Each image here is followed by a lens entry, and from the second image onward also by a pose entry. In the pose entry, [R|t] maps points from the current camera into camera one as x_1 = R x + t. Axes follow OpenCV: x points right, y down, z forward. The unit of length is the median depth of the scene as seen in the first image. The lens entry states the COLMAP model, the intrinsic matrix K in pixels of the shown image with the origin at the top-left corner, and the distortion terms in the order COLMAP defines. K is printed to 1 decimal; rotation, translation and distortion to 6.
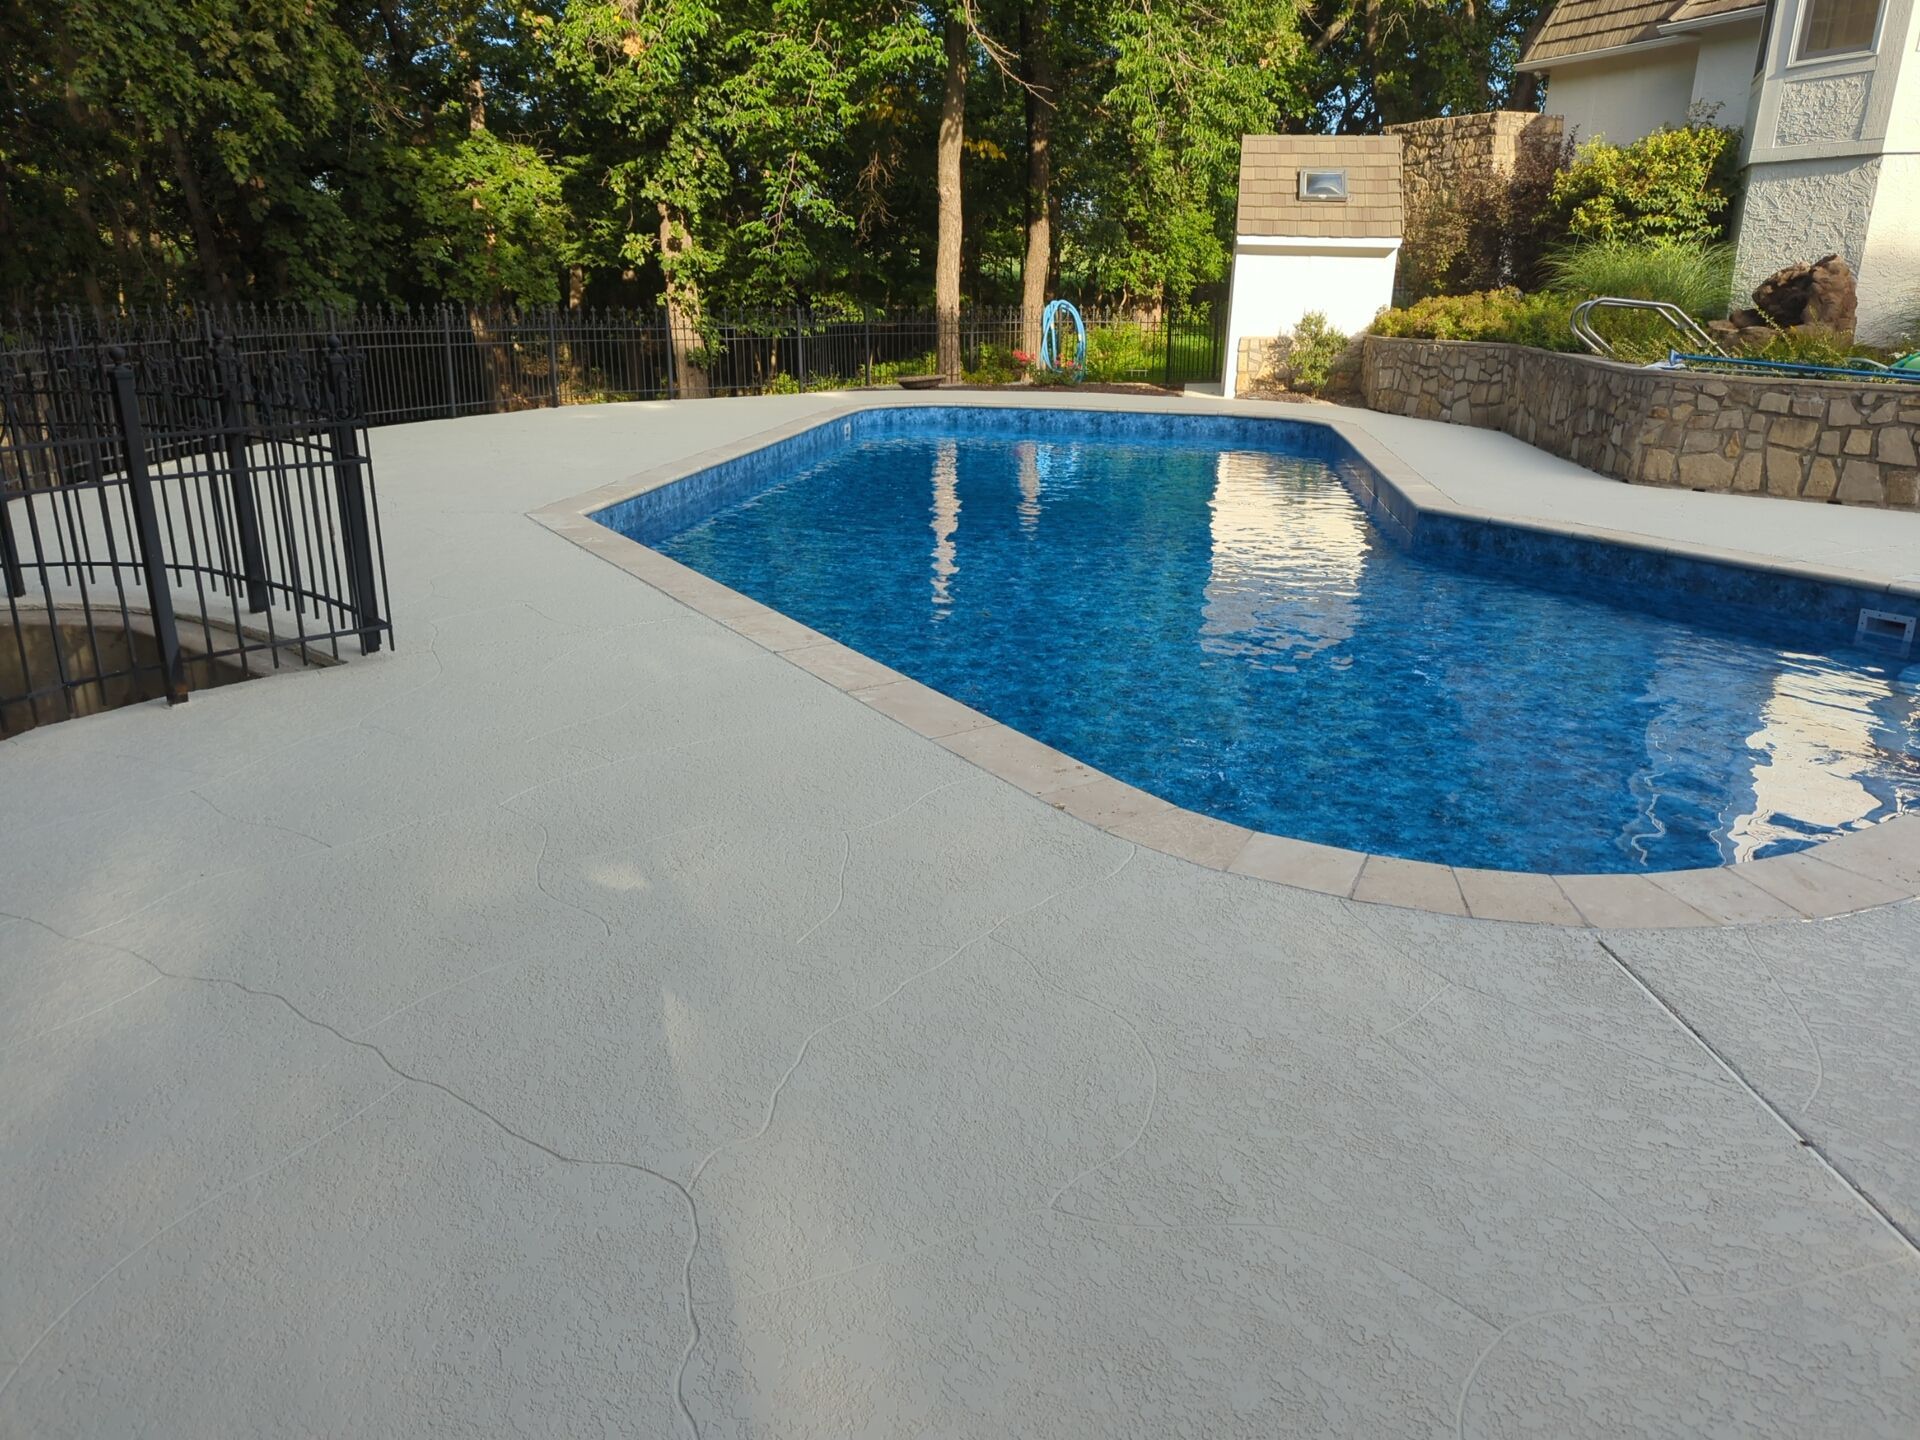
lens RADIAL K [[1366.2, 0, 960.0], [0, 1366.2, 720.0], [0, 0, 1]] dist [0.061898, -0.052489]
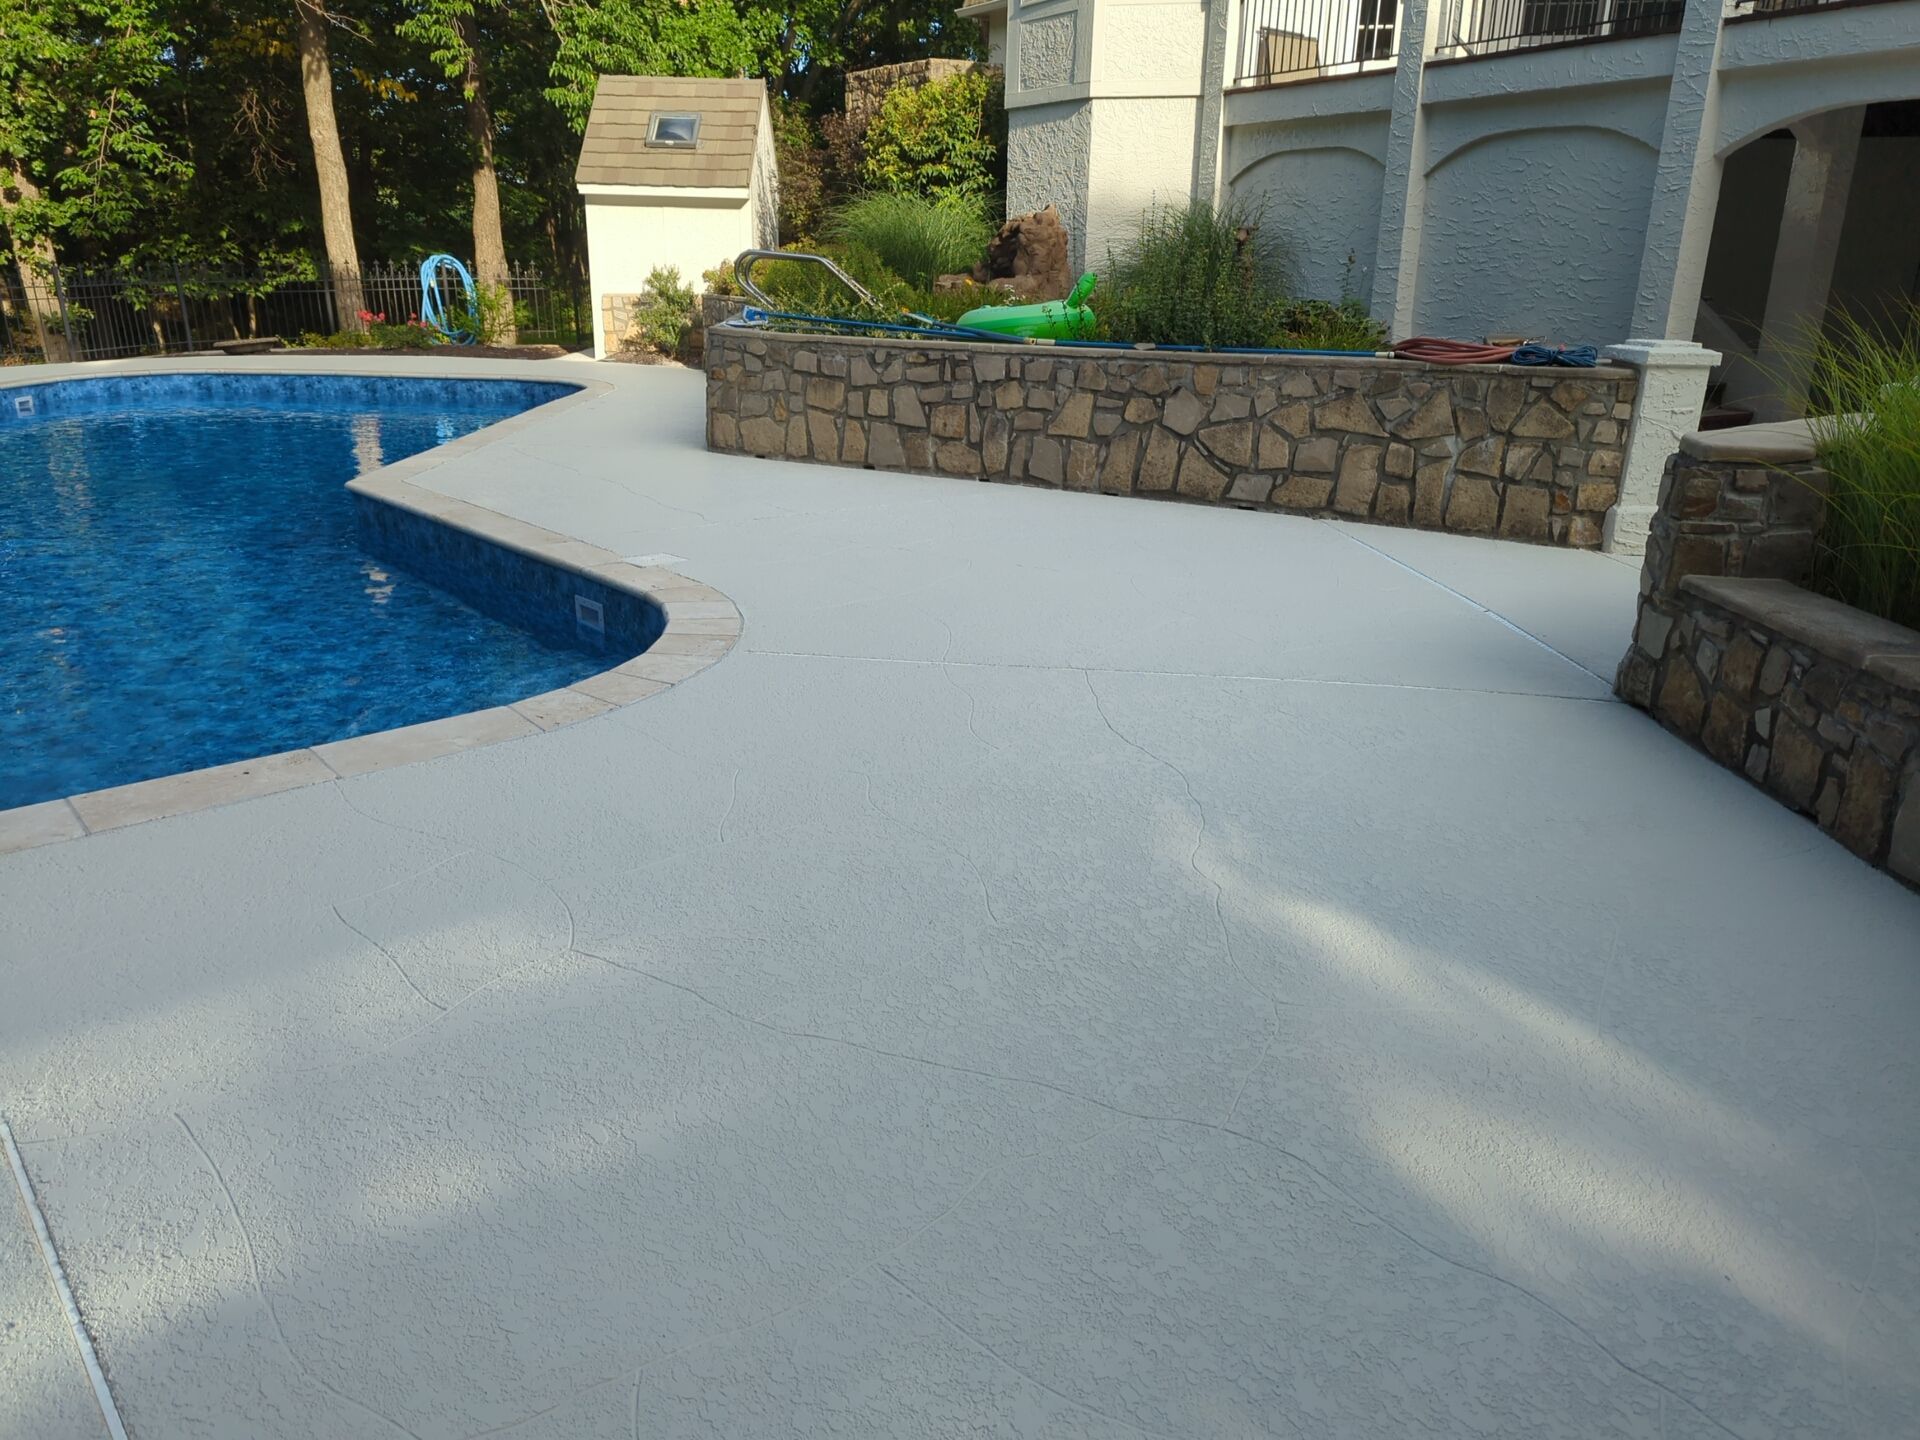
lens RADIAL K [[1366.2, 0, 960.0], [0, 1366.2, 720.0], [0, 0, 1]] dist [0.061898, -0.052489]
pose [[0.989112, -0.057349, 0.135529, 0.351228], [0.053772, 0.998105, 0.029911, -0.005861], [-0.136987, -0.022297, 0.990322, 0.039861]]
